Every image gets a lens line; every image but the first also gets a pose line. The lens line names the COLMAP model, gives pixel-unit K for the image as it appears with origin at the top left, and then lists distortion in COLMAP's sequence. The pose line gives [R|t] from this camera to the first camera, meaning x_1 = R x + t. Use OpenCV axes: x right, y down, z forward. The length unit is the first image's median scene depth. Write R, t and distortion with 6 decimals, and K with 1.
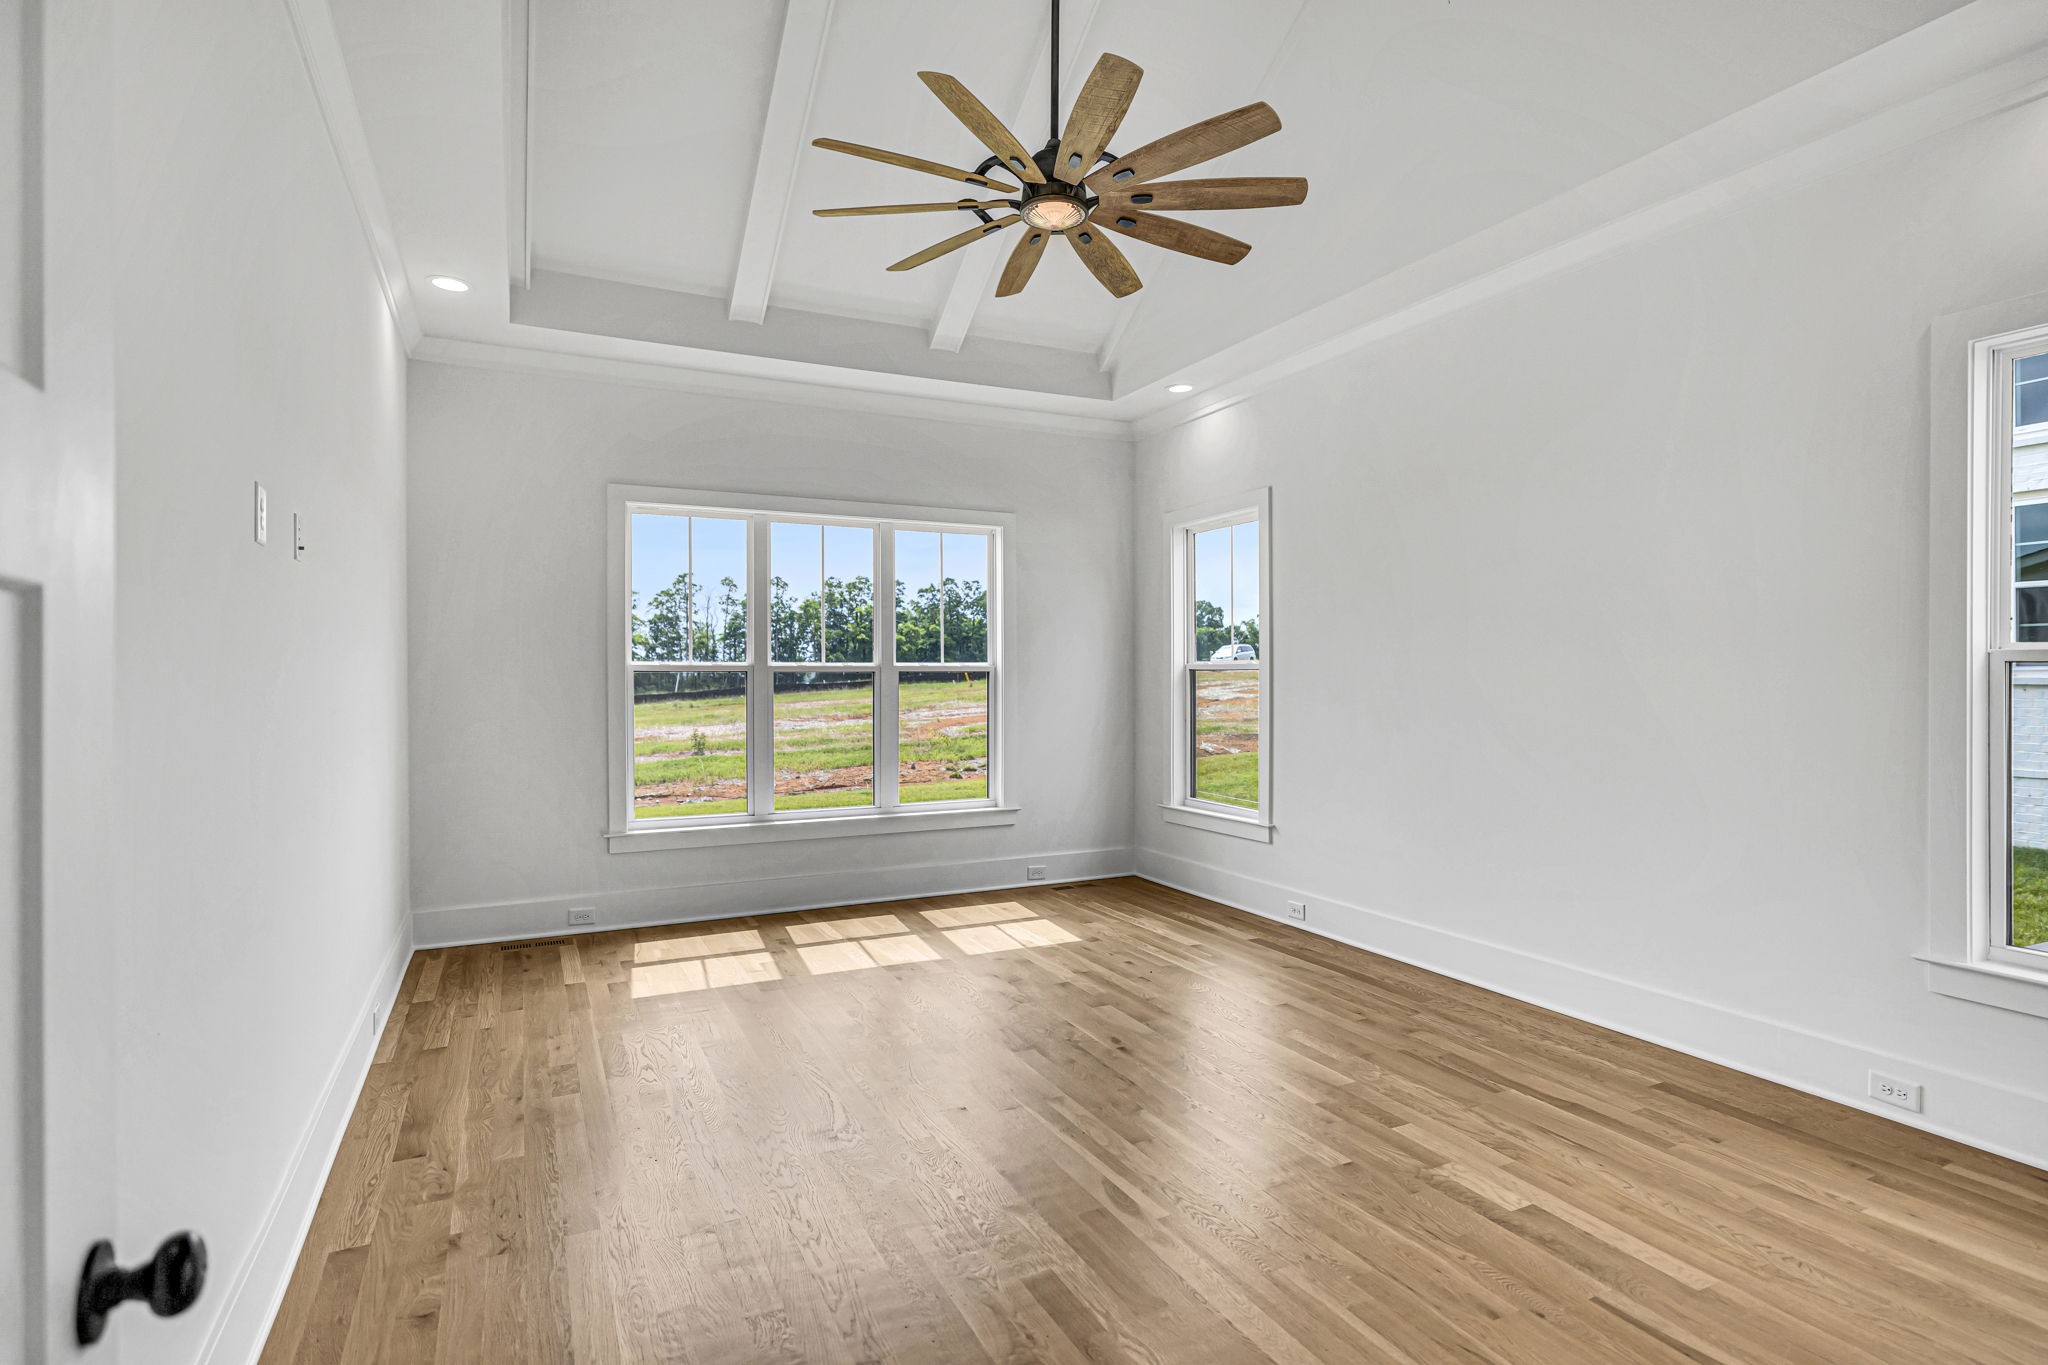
lens RADIAL K [[1041.4, 0, 1024.0], [0, 1041.4, 682.5], [0, 0, 1]] dist [-0.001188, -0.000084]
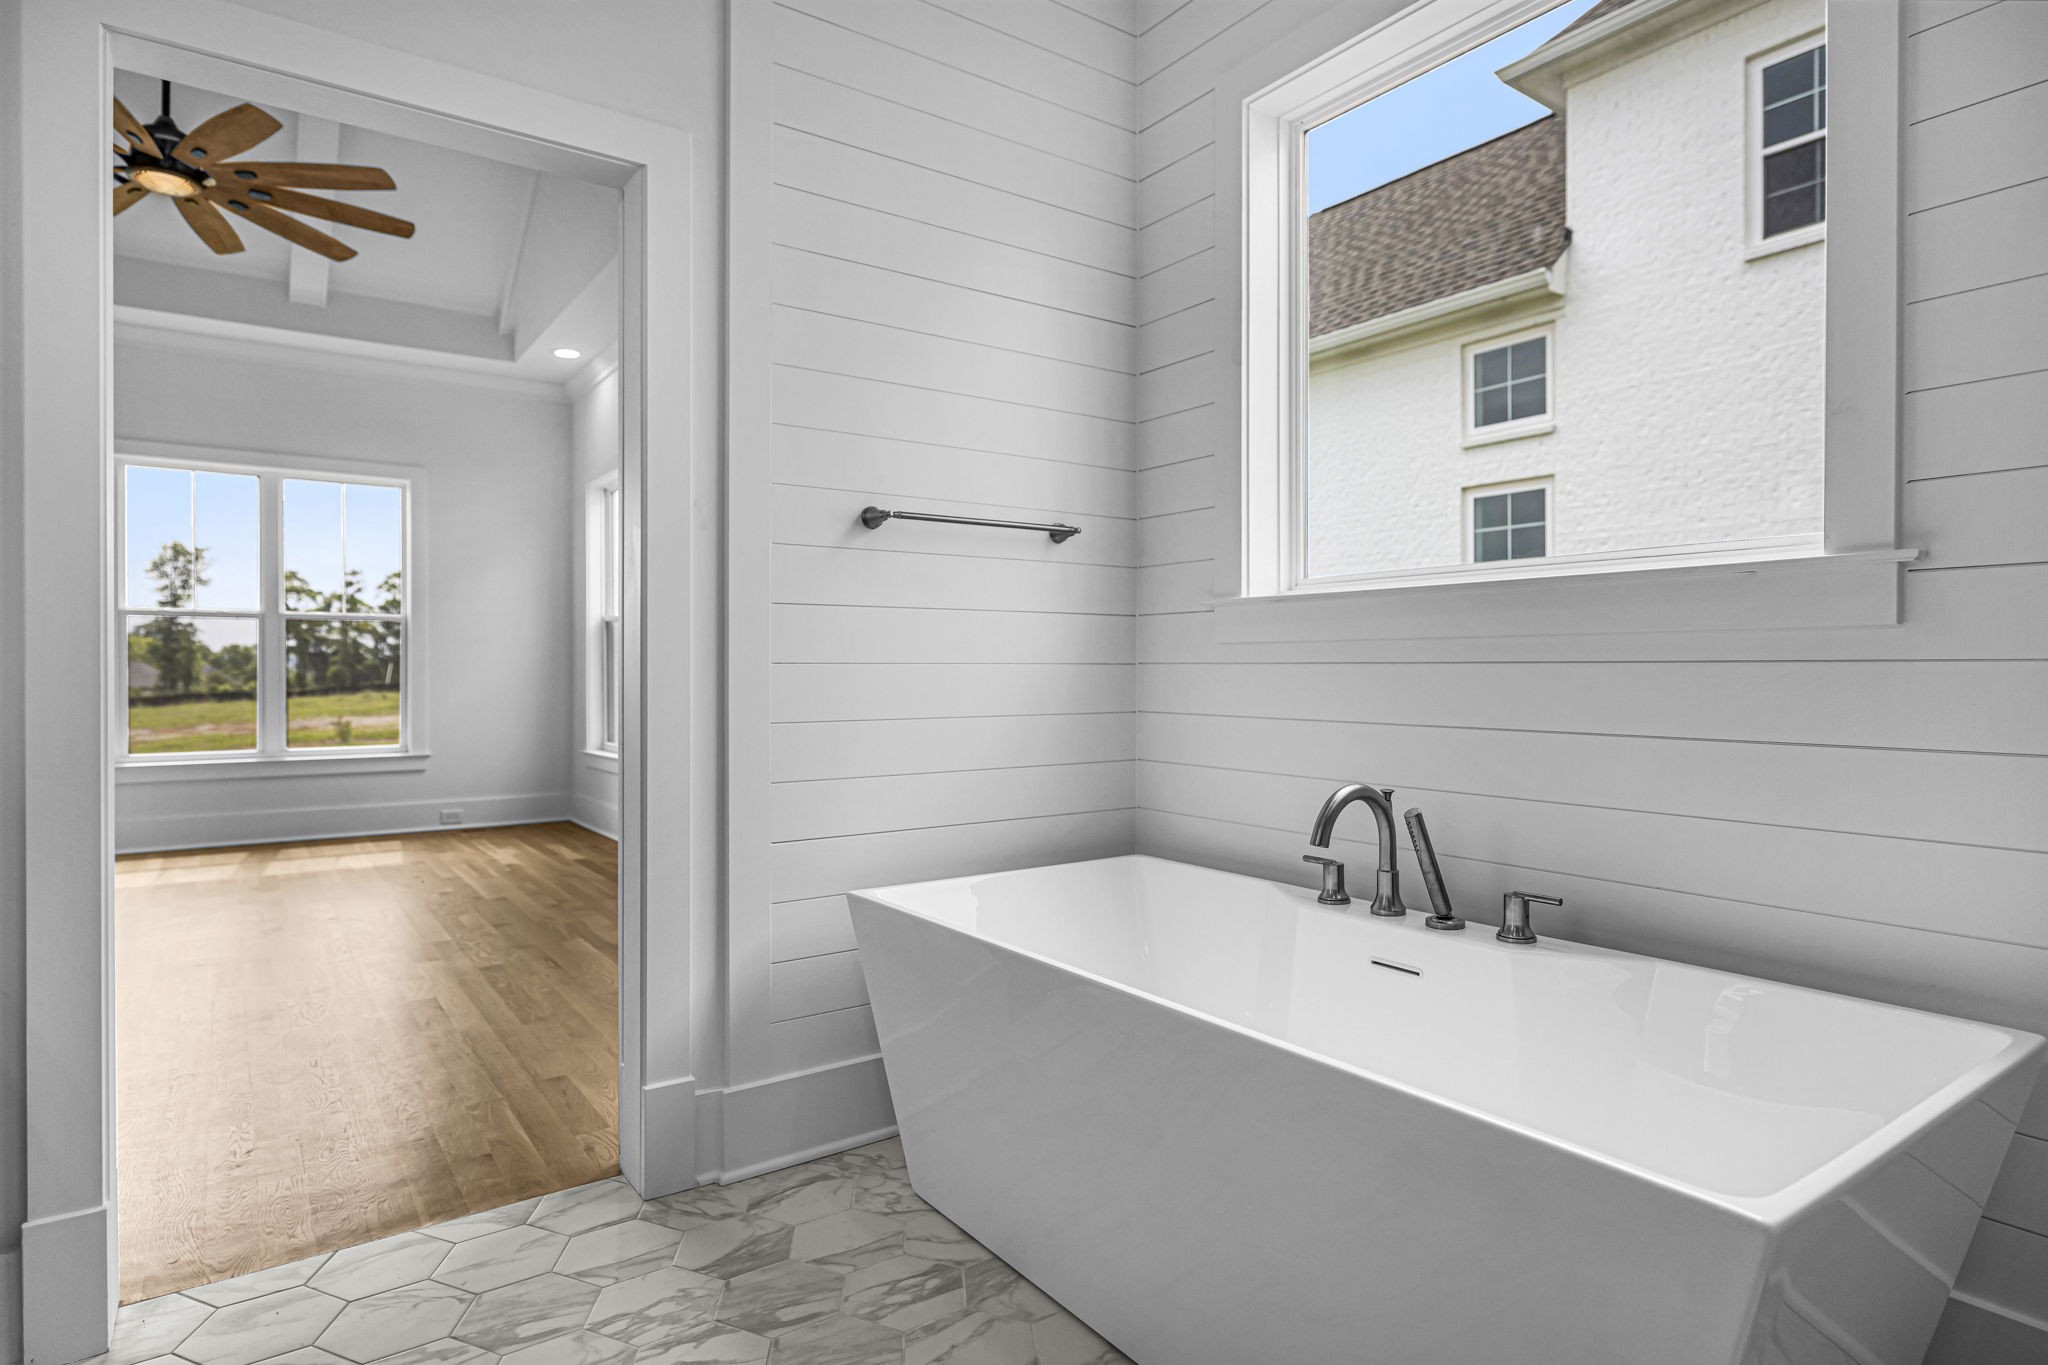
lens RADIAL K [[1112.3, 0, 1024.0], [0, 1112.3, 682.5], [0, 0, 1]] dist [-0.000473, -0.000161]
pose [[0.985980, 0.002050, 0.166851, 0.704489], [-0.002239, 0.999997, 0.000940, 0.086376], [-0.166849, -0.001300, 0.985982, -0.329019]]
